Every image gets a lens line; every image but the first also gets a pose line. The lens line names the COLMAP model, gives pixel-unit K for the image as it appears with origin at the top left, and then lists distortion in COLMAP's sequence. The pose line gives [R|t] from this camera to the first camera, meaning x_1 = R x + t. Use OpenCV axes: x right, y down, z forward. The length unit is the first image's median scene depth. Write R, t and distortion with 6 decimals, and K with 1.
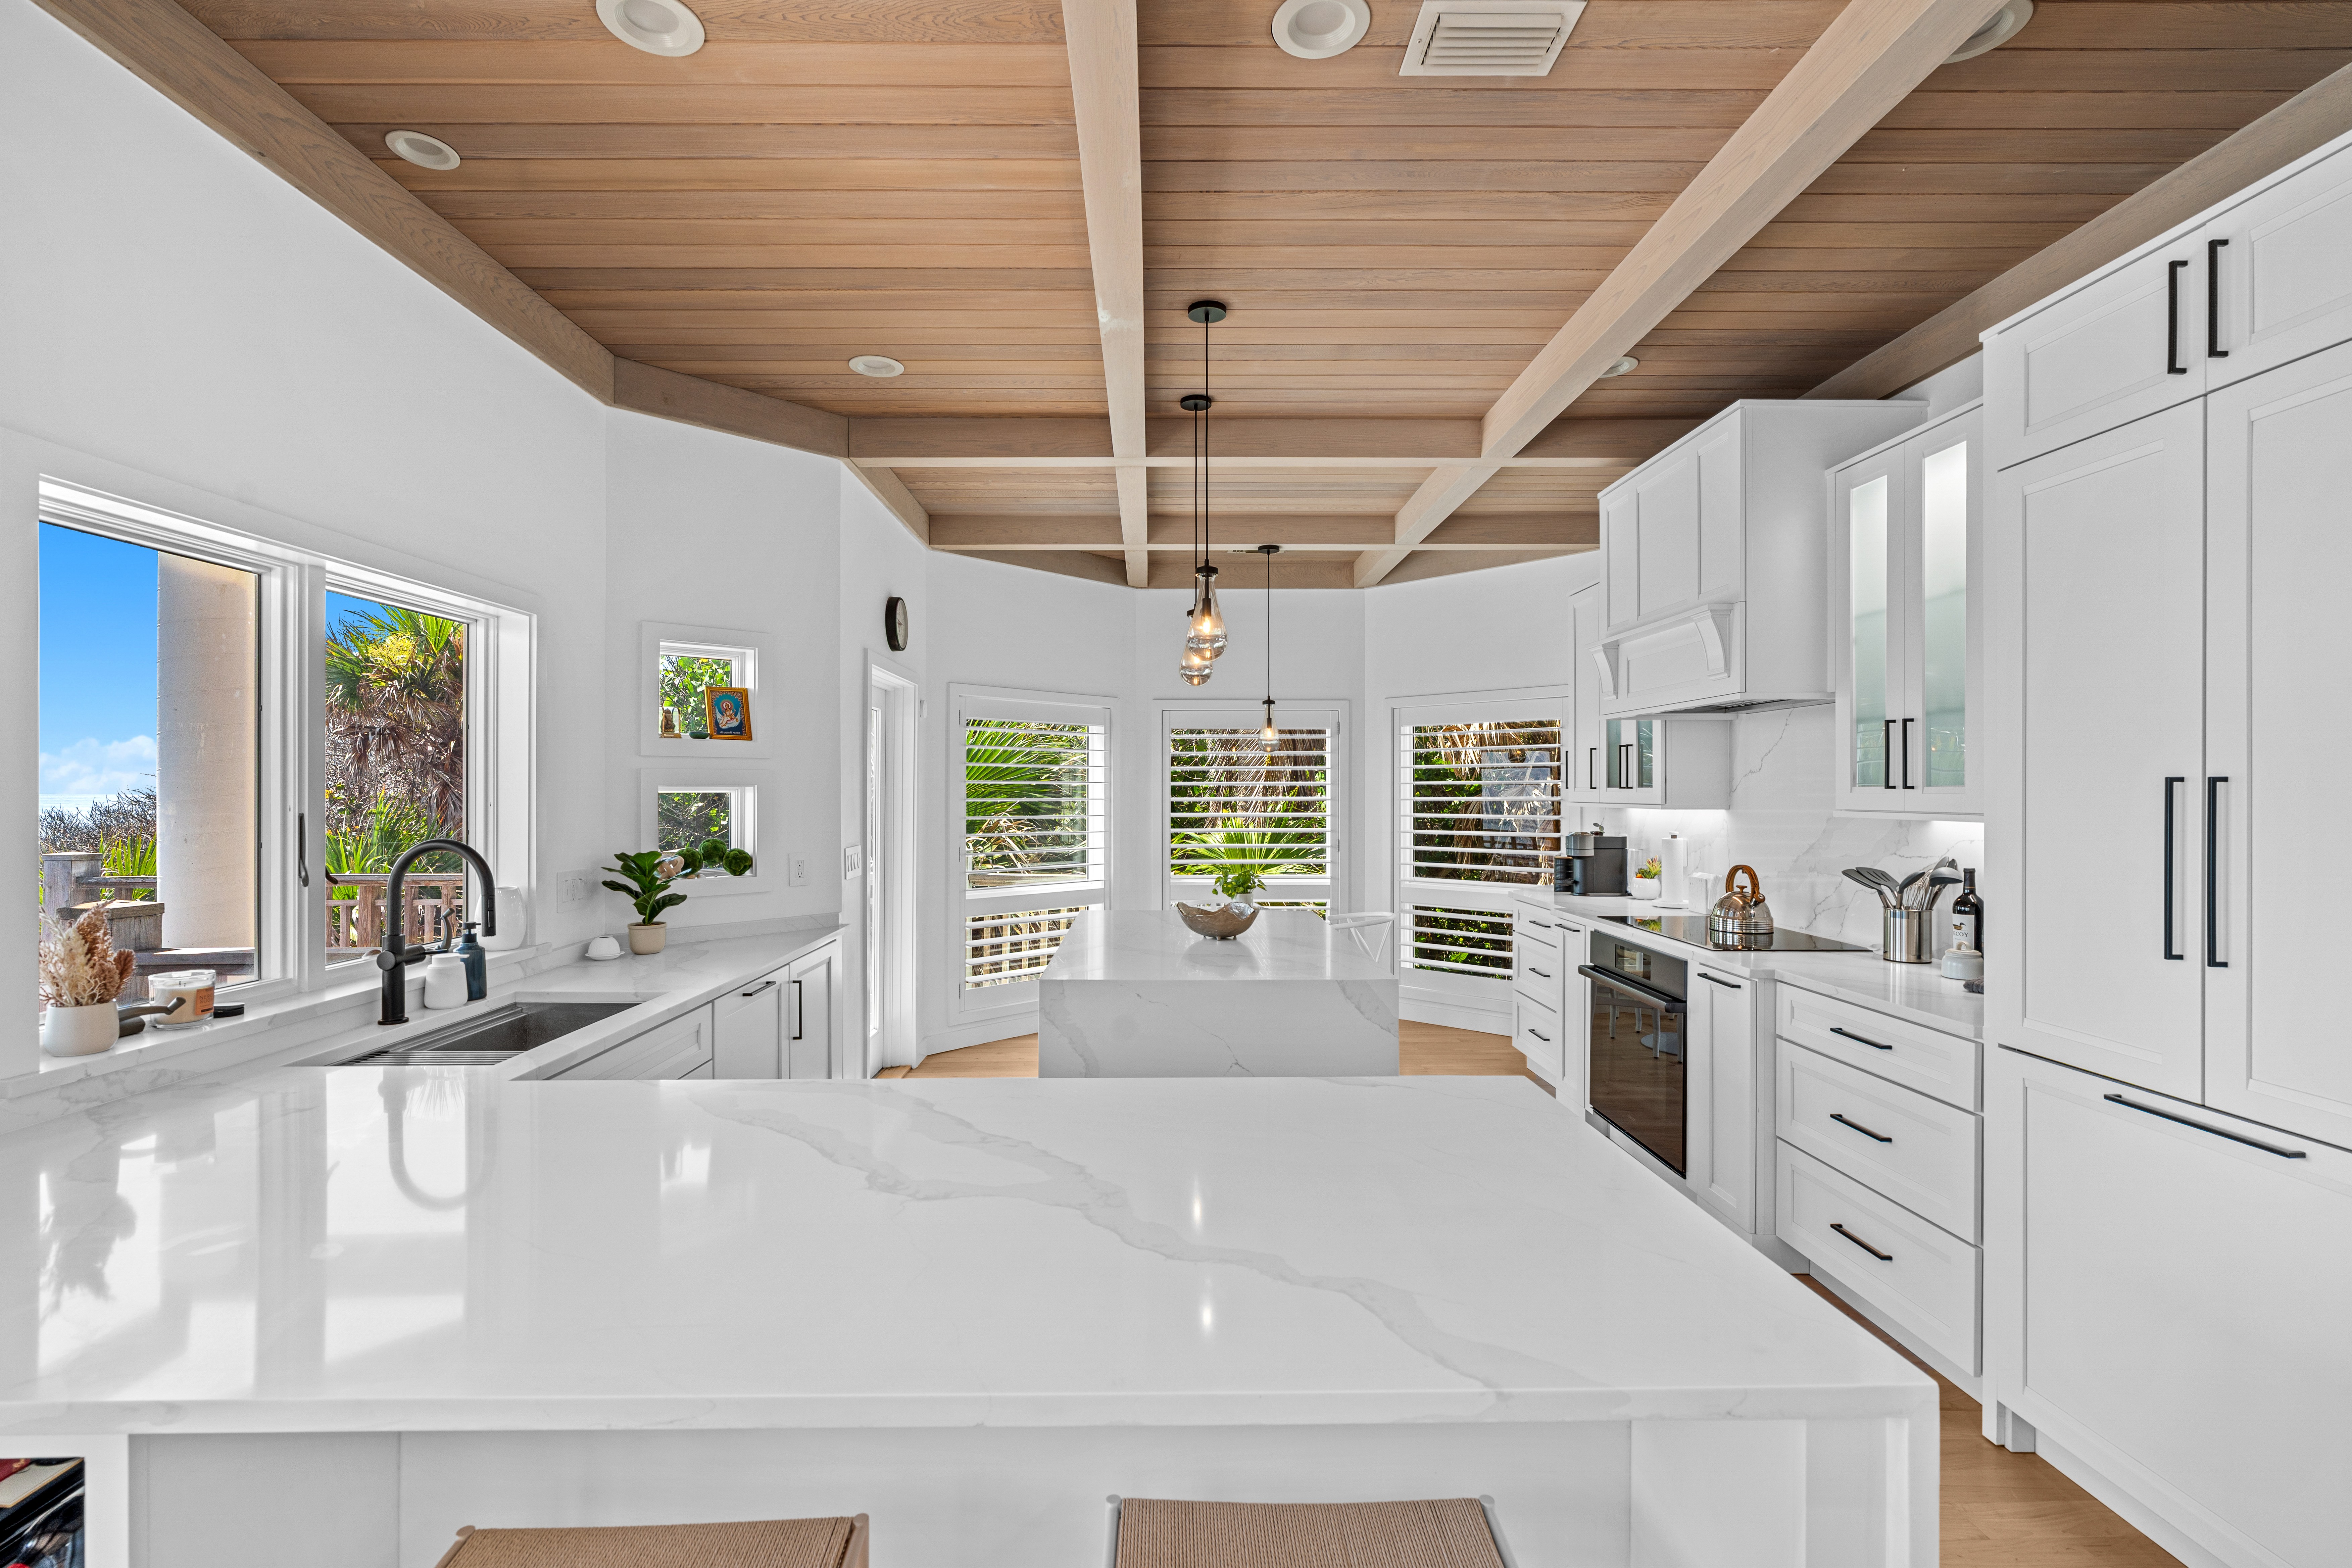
lens RADIAL K [[1048.5, 0, 1169.4], [0, 1048.5, 783.9], [0, 0, 1]] dist [-0.004692, -0.000194]
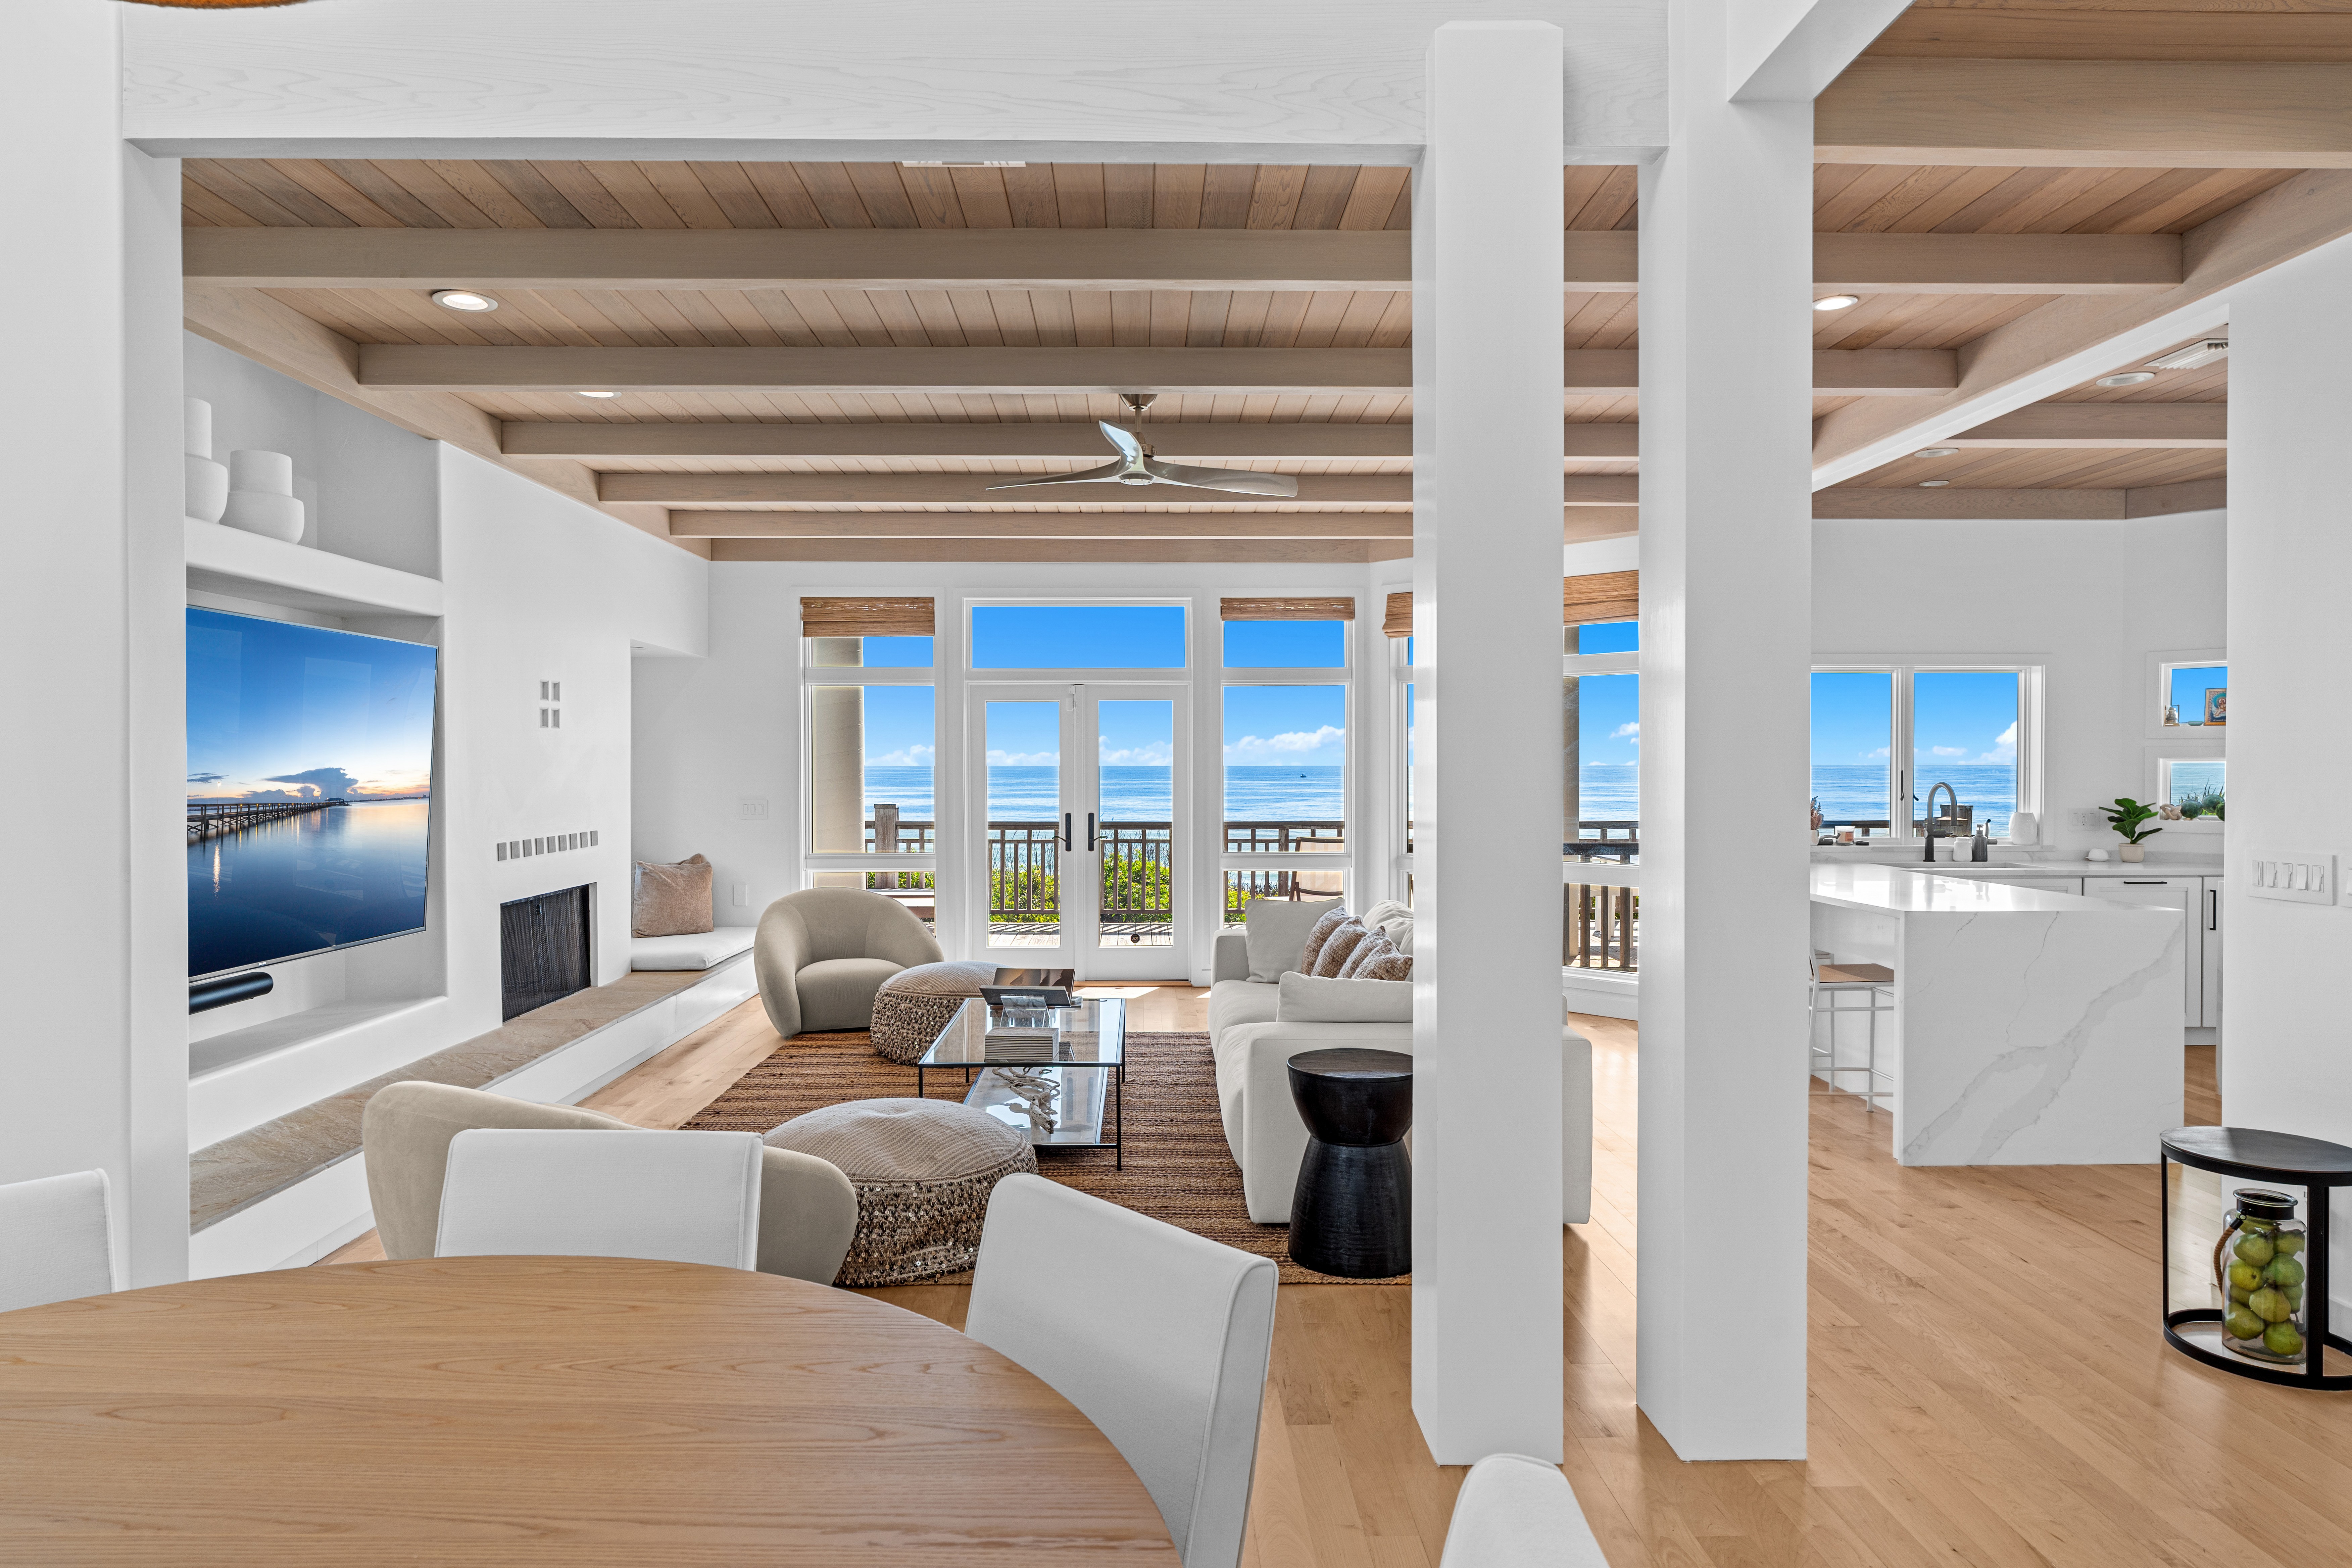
lens RADIAL K [[1372.2, 0, 1166.4], [0, 1372.2, 777.3], [0, 0, 1]] dist [-0.001909, 0.001562]
pose [[0.005921, 0.013149, -0.999896, 1.440508], [0.006253, 0.999894, 0.013186, -0.005364], [0.999963, -0.006331, 0.005838, -0.445440]]
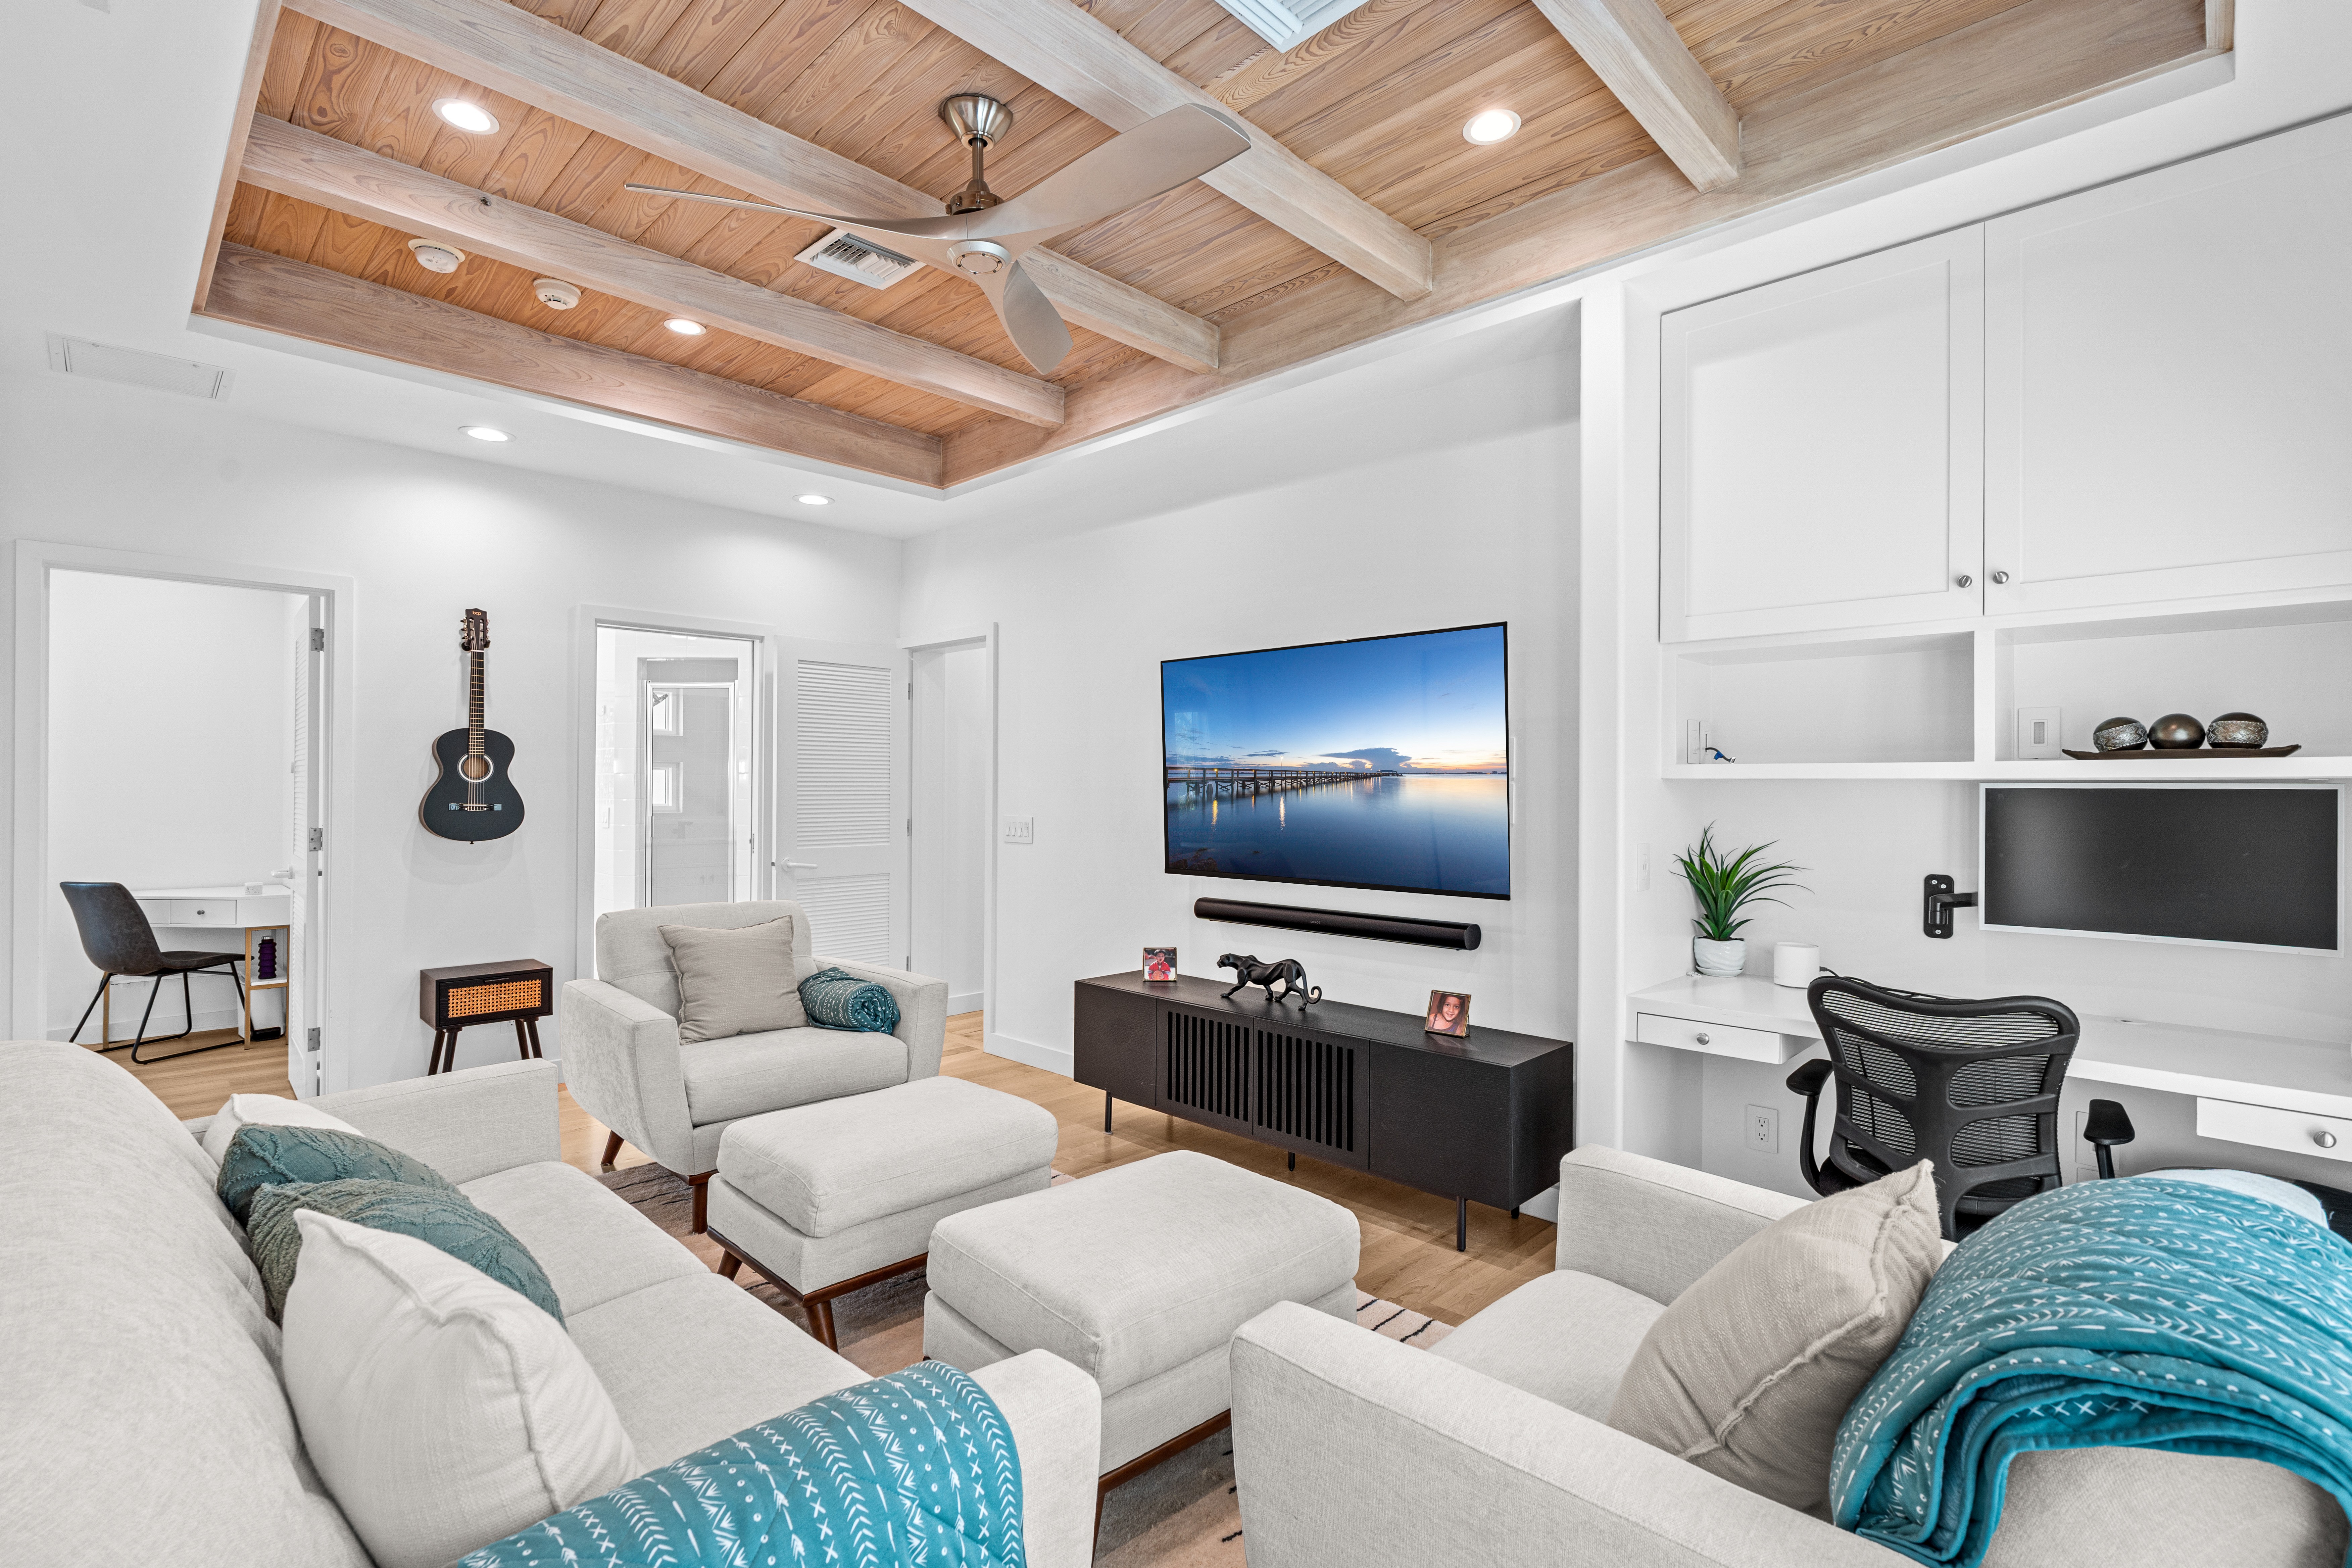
lens RADIAL K [[1069.0, 0, 1176.0], [0, 1069.0, 784.0], [0, 0, 1]] dist [-0.001746, 0.000235]
pose [[-0.710839, 0.008560, 0.703302, -0.414320], [-0.002167, 0.999895, -0.014361, 0.059560], [-0.703351, -0.011732, -0.710746, -0.195089]]
